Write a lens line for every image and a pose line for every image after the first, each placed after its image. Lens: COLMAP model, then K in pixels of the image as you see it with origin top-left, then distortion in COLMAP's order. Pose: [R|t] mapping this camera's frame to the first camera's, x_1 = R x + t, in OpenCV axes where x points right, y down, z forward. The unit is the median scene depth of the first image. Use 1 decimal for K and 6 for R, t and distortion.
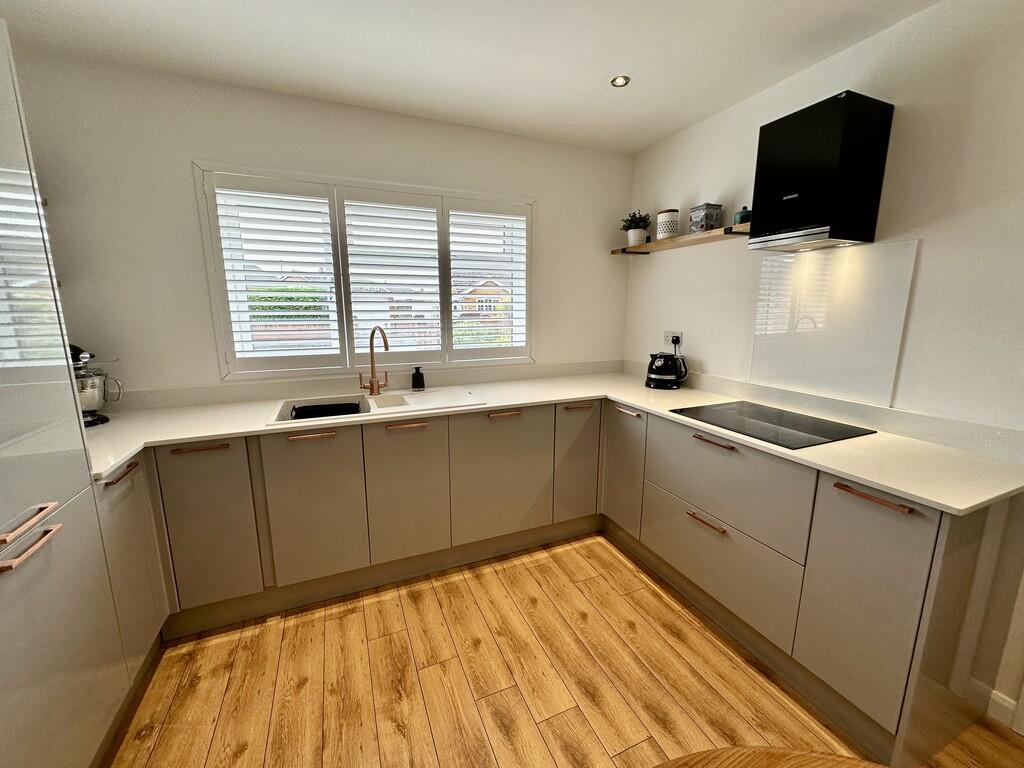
lens RADIAL K [[408.3, 0, 517.3], [0, 408.3, 379.8], [0, 0, 1]] dist [-0.000751, 0.000192]
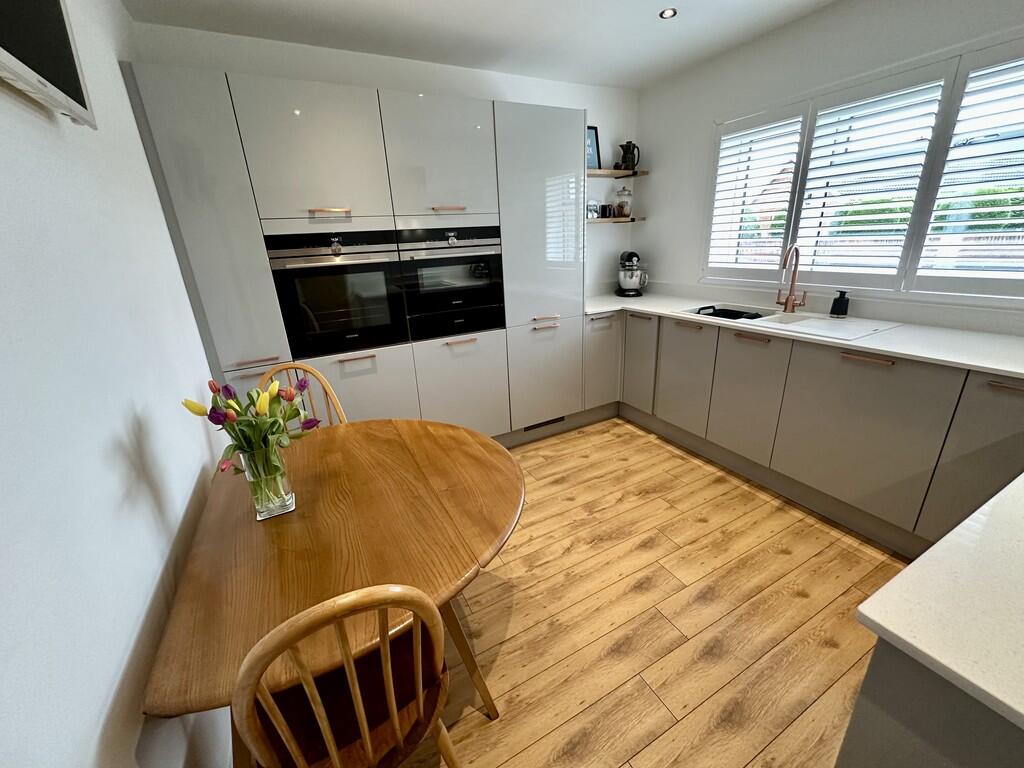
lens RADIAL K [[408.3, 0, 511.3], [0, 408.3, 382.1], [0, 0, 1]] dist [-0.000751, 0.000192]
pose [[0.075098, 0.323983, -0.943077, 0.822184], [-0.133785, 0.940471, 0.312435, -0.034450], [0.988161, 0.102706, 0.113972, 0.256259]]
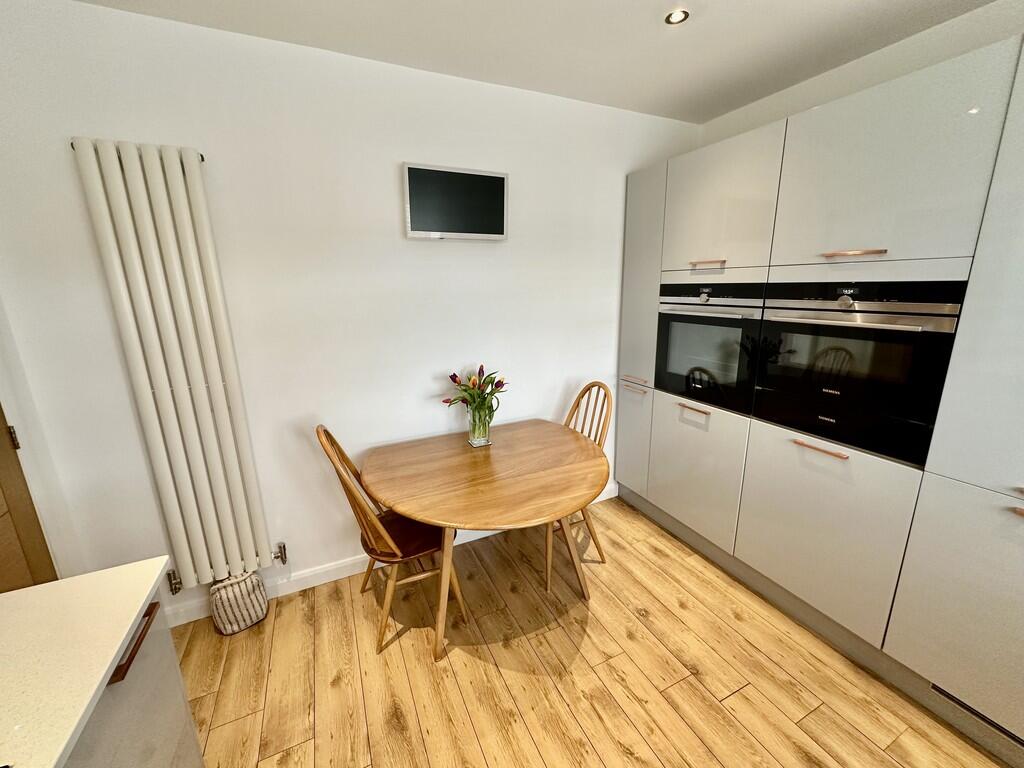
lens RADIAL K [[408.3, 0, 510.3], [0, 408.3, 383.2], [0, 0, 1]] dist [-0.000751, 0.000192]
pose [[-0.999417, 0.020962, -0.026936, 0.173726], [0.007994, 0.911000, 0.412330, -0.221894], [0.033181, 0.411874, -0.910636, 0.973030]]
